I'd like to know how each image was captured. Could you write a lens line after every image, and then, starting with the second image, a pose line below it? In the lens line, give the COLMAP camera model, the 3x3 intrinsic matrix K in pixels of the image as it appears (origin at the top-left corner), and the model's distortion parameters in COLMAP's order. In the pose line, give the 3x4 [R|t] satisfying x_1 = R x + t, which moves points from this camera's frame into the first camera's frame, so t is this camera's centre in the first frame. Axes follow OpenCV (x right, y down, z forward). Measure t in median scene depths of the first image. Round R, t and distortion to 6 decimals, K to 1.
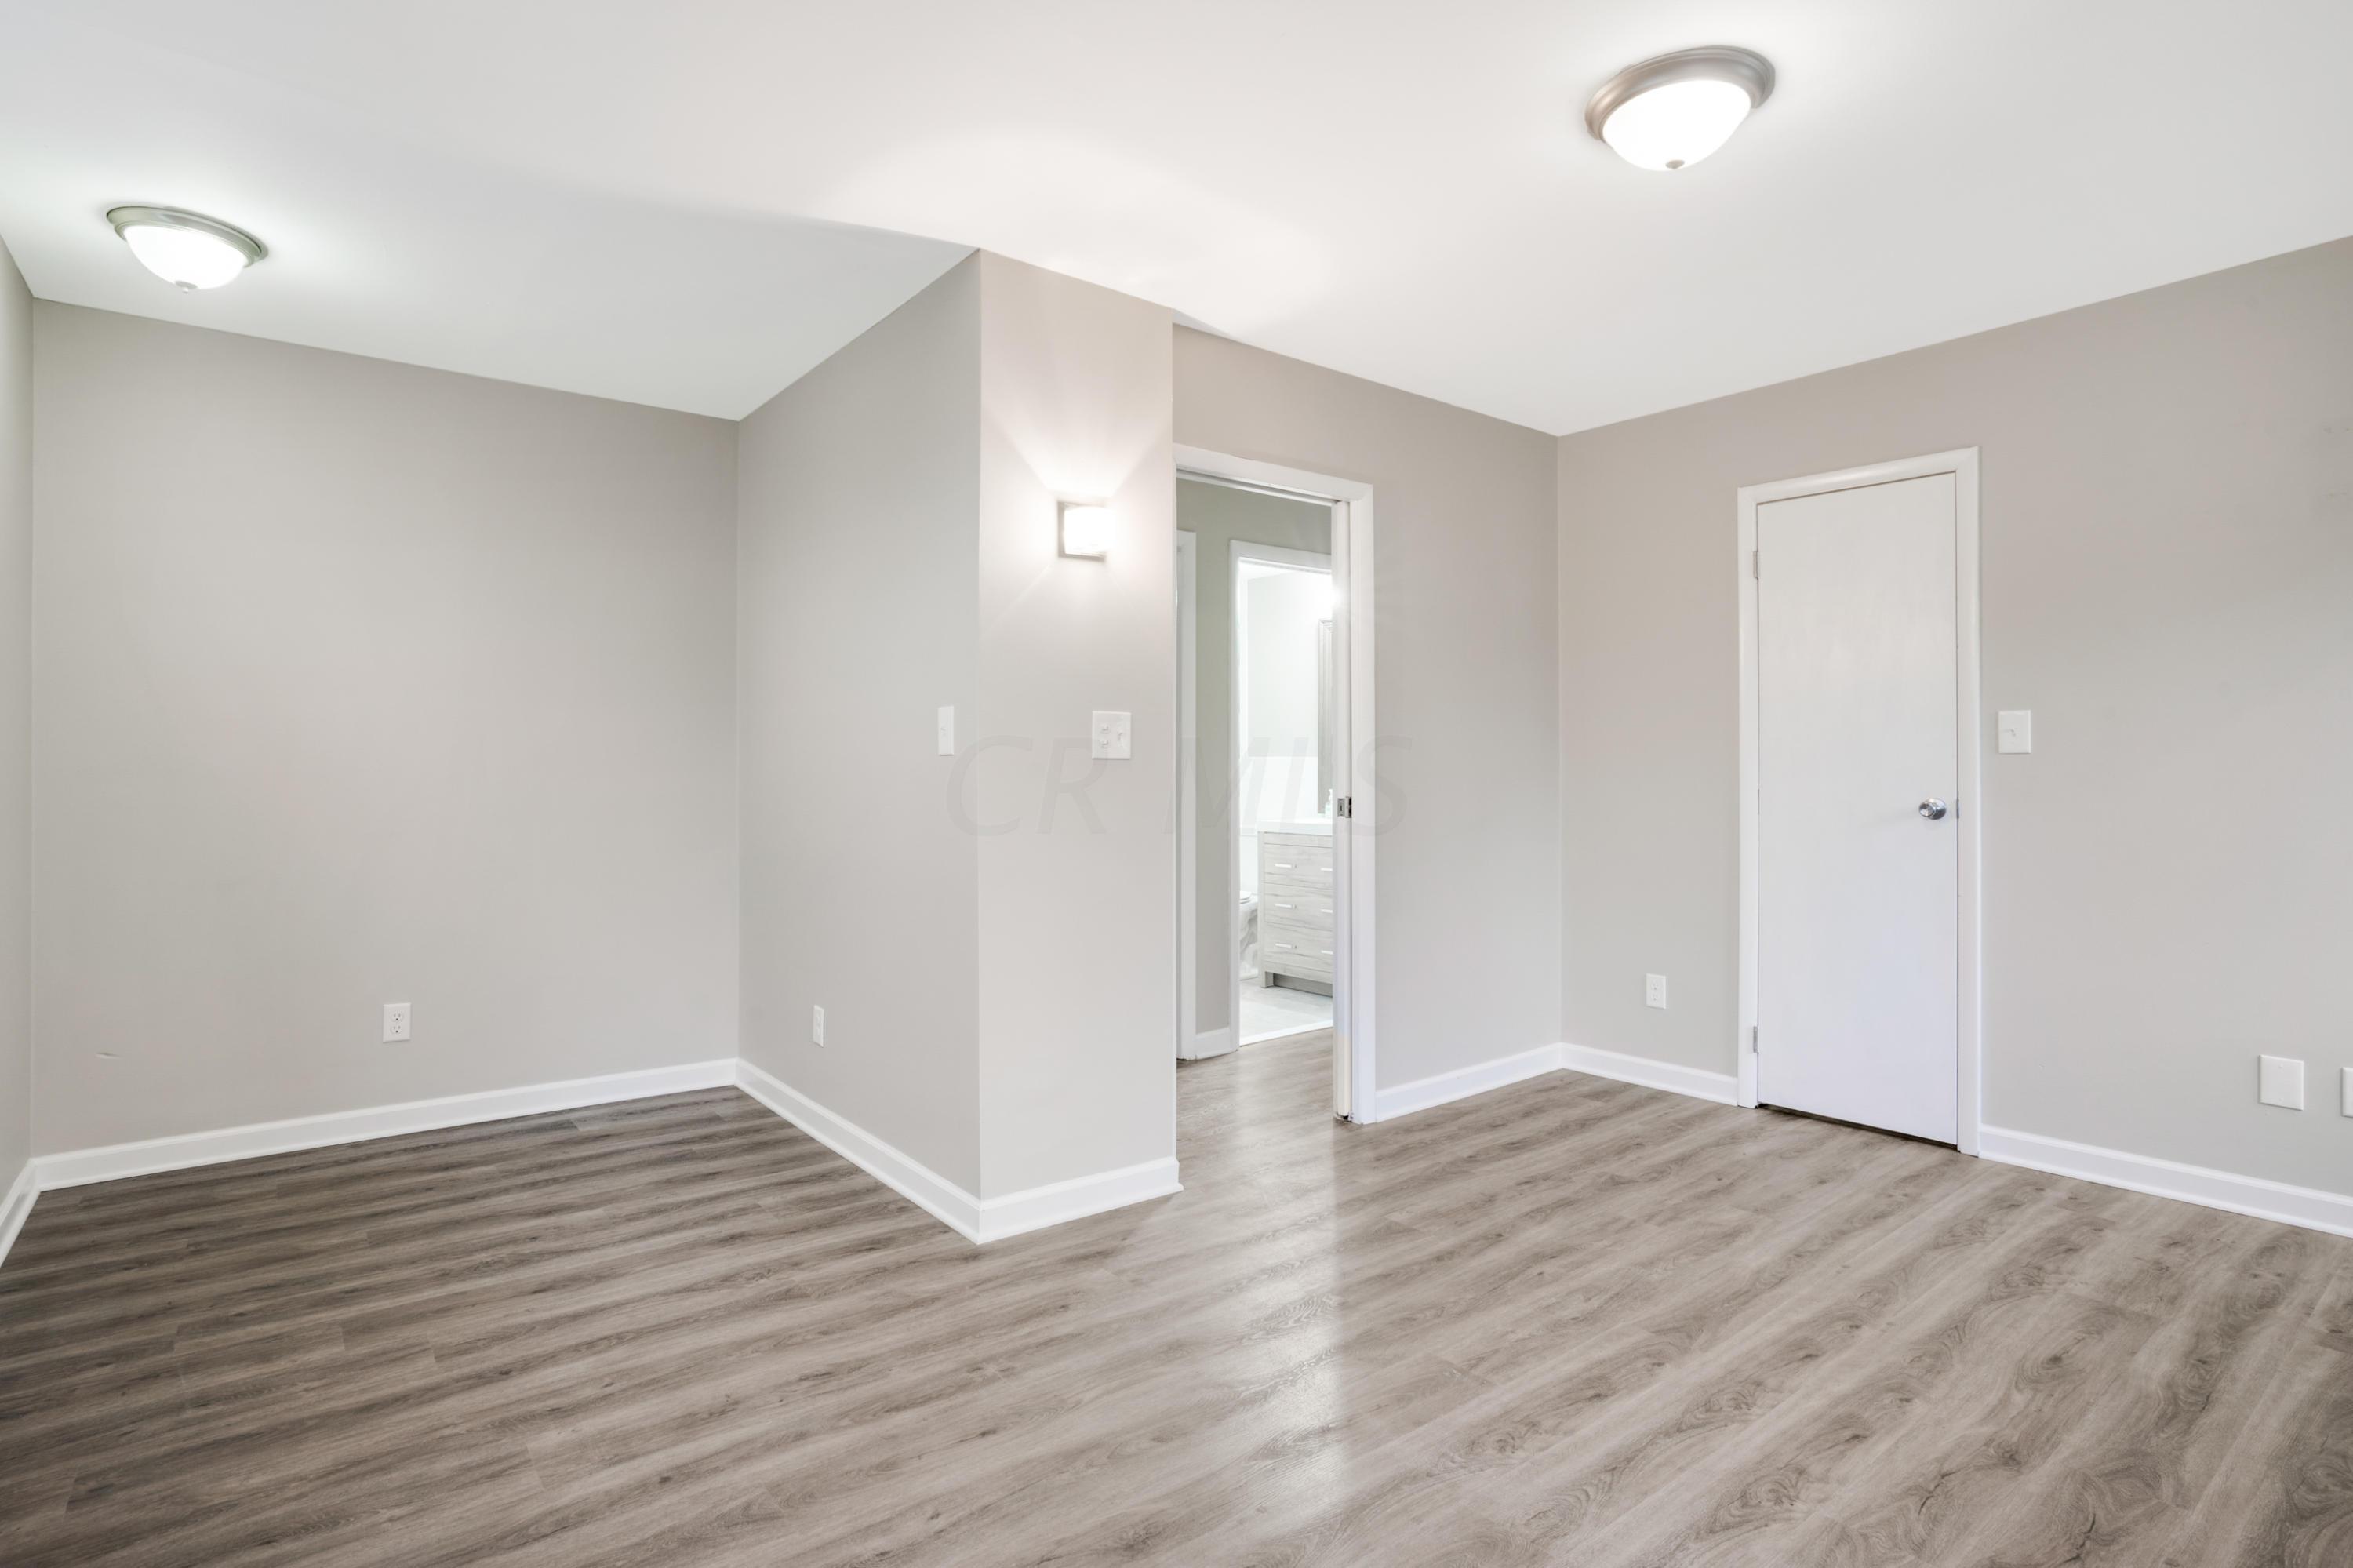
lens RADIAL K [[1162.8, 0, 1175.5], [0, 1162.8, 778.0], [0, 0, 1]] dist [-0.063288, 0.029610]
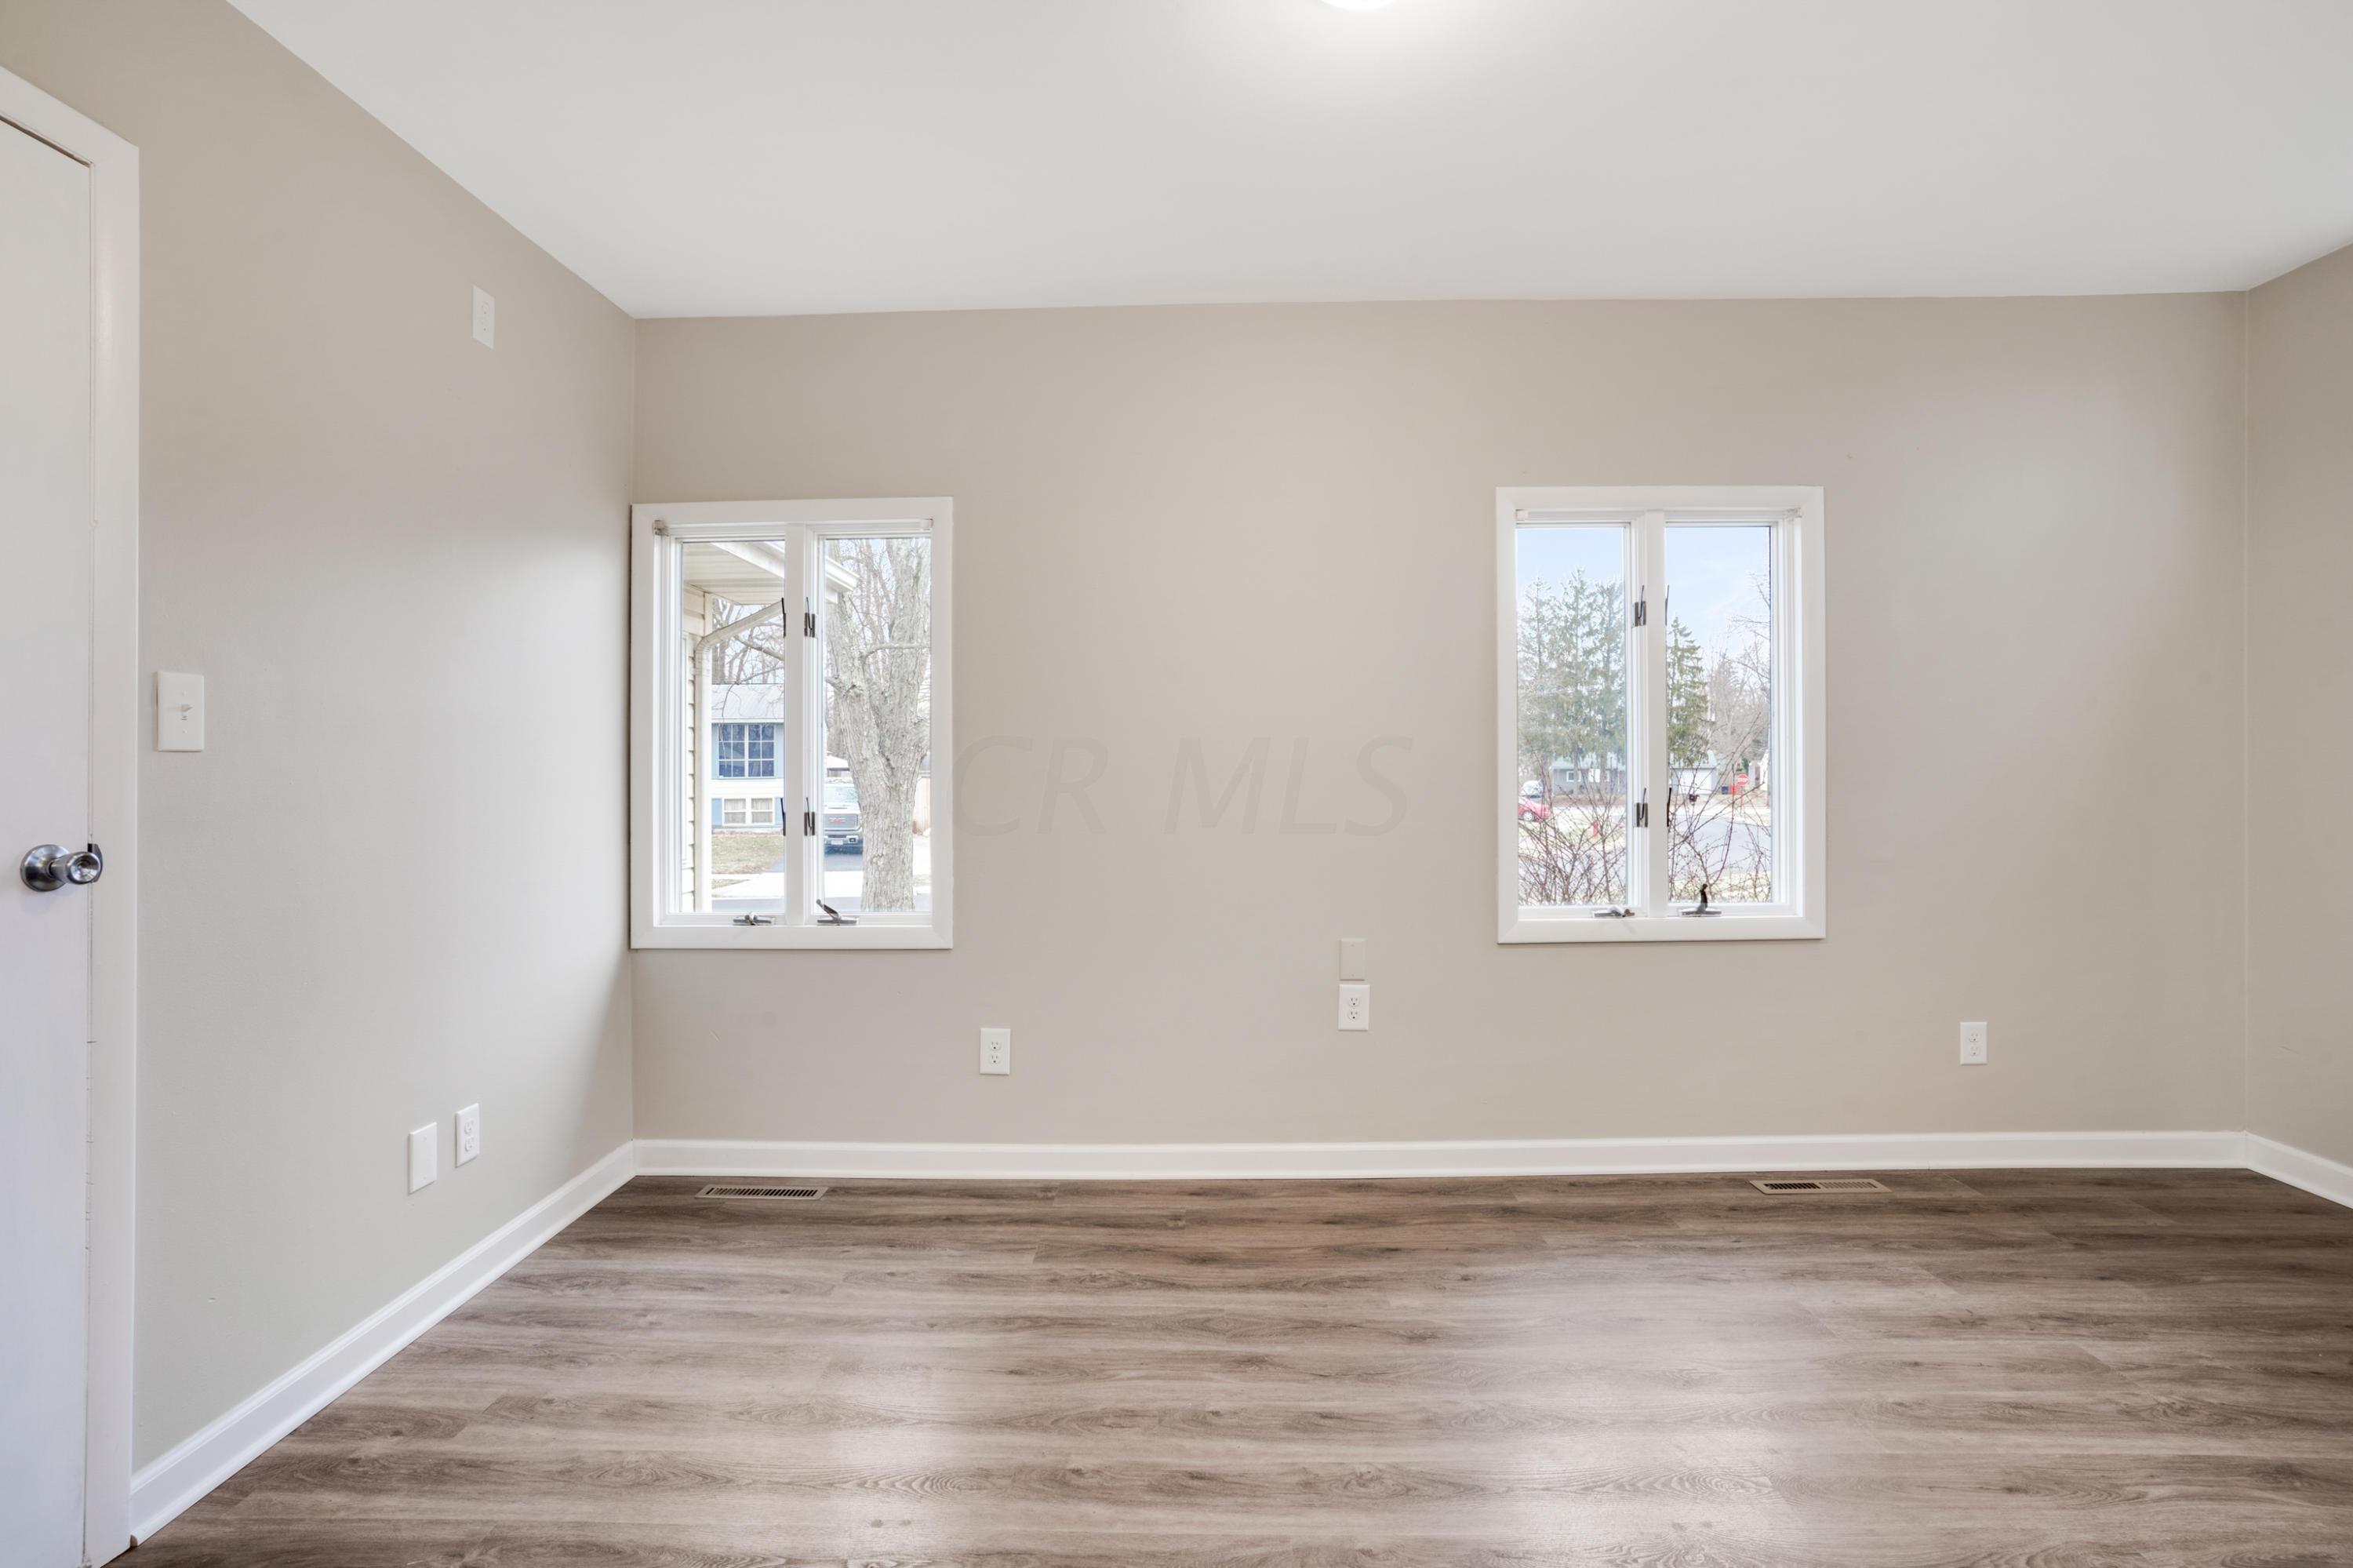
lens RADIAL K [[1162.8, 0, 1175.5], [0, 1162.8, 778.0], [0, 0, 1]] dist [-0.063288, 0.029610]
pose [[-0.773493, 0.001775, 0.633802, 0.040519], [0.014063, 0.999798, 0.014363, -0.015554], [-0.633649, 0.020023, -0.773362, 1.661989]]
